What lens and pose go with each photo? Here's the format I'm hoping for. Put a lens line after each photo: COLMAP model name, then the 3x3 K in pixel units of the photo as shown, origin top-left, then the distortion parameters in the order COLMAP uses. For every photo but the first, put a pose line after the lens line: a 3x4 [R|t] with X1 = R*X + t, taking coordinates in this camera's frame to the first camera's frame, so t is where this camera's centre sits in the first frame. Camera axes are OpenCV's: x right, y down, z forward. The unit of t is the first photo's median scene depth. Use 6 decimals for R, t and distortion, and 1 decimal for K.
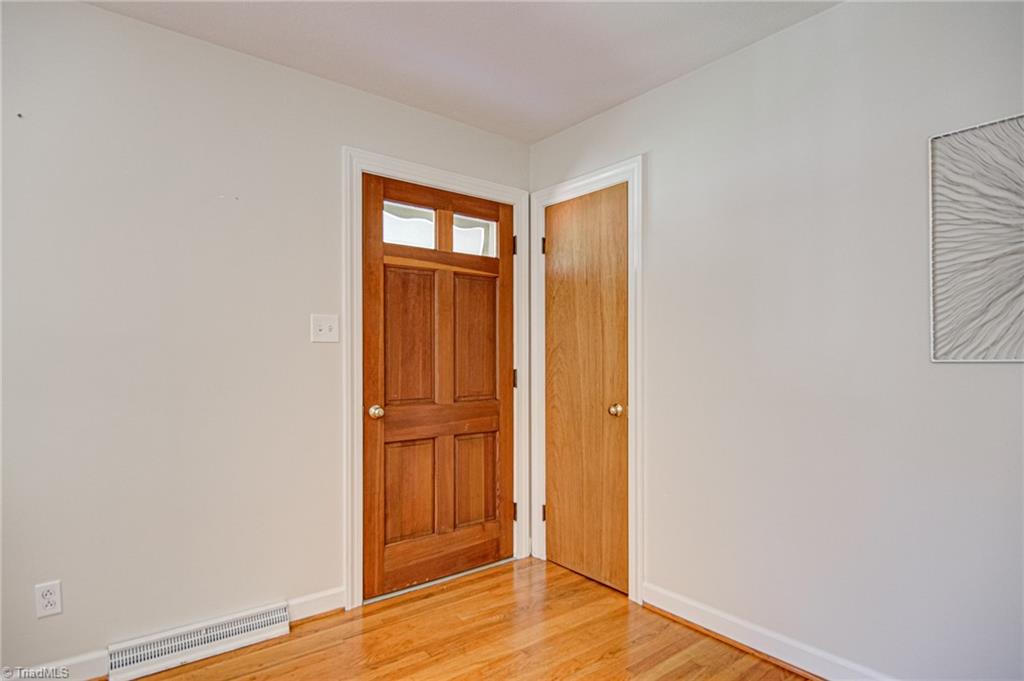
lens RADIAL K [[549.6, 0, 536.8], [0, 549.6, 359.0], [0, 0, 1]] dist [0.061875, -0.000244]
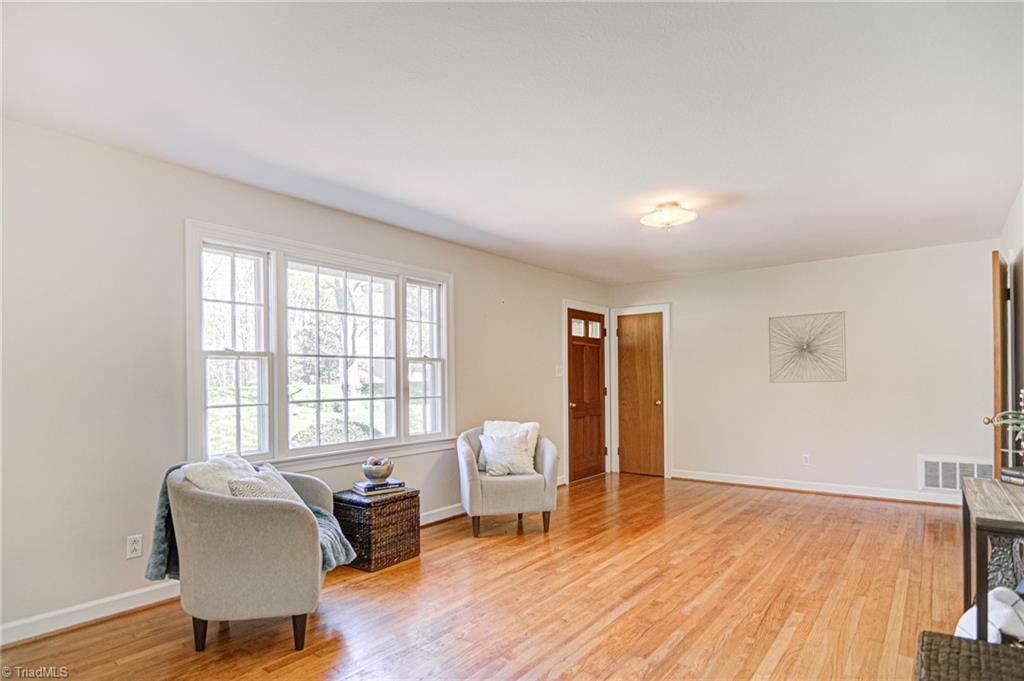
lens RADIAL K [[556.2, 0, 512.3], [0, 556.2, 370.9], [0, 0, 1]] dist [0.000395, -0.001425]
pose [[0.971433, -0.005939, 0.237239, -1.034169], [0.011776, 0.999662, -0.023197, -0.001013], [-0.237021, 0.025328, 0.971174, -1.212589]]
